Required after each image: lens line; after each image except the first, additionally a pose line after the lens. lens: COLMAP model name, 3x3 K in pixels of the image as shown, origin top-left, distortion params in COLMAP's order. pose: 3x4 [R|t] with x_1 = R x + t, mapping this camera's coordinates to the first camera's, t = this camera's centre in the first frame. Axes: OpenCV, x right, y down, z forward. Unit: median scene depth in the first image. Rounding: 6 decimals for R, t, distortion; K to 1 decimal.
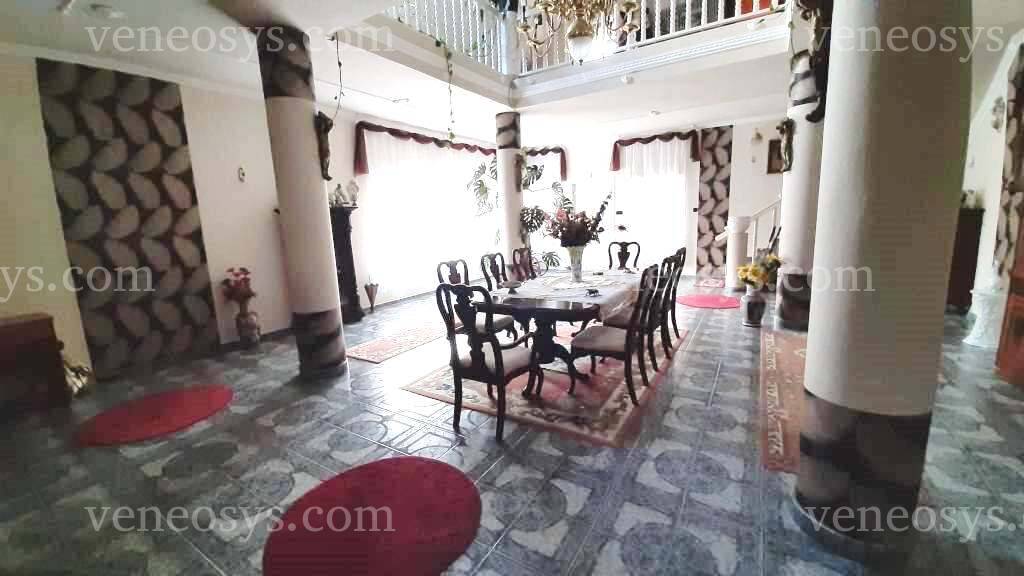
lens RADIAL K [[405.7, 0, 509.5], [0, 405.7, 284.1], [0, 0, 1]] dist [-0.002835, 0.000488]
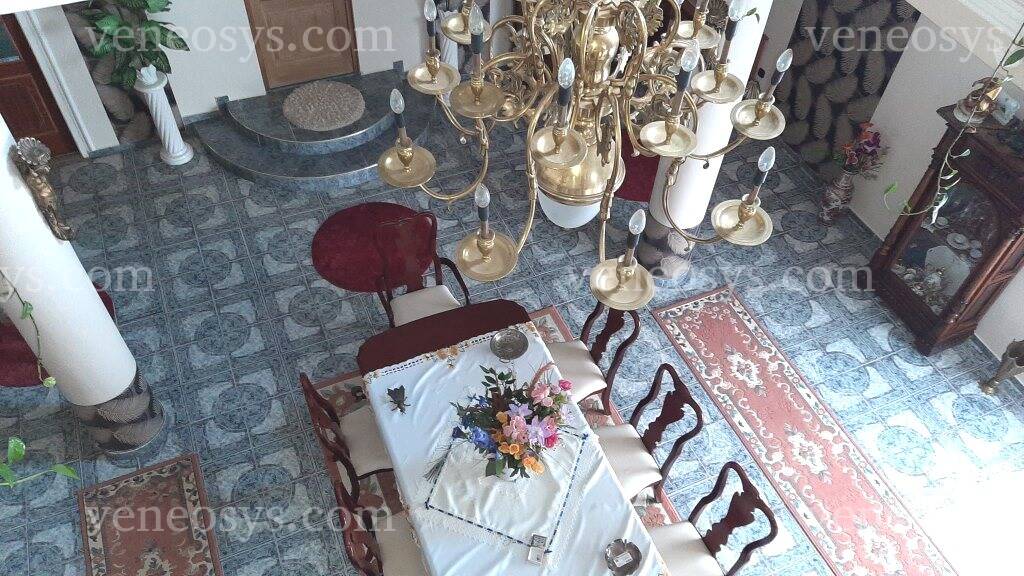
lens RADIAL K [[800.5, 0, 509.7], [0, 800.5, 299.1], [0, 0, 1]] dist [0.061147, -0.108448]
pose [[-0.572261, 0.638312, -0.514854, 1.046300], [-0.150280, 0.535559, 0.831019, -1.856156], [0.806185, 0.552932, -0.210554, 2.022161]]
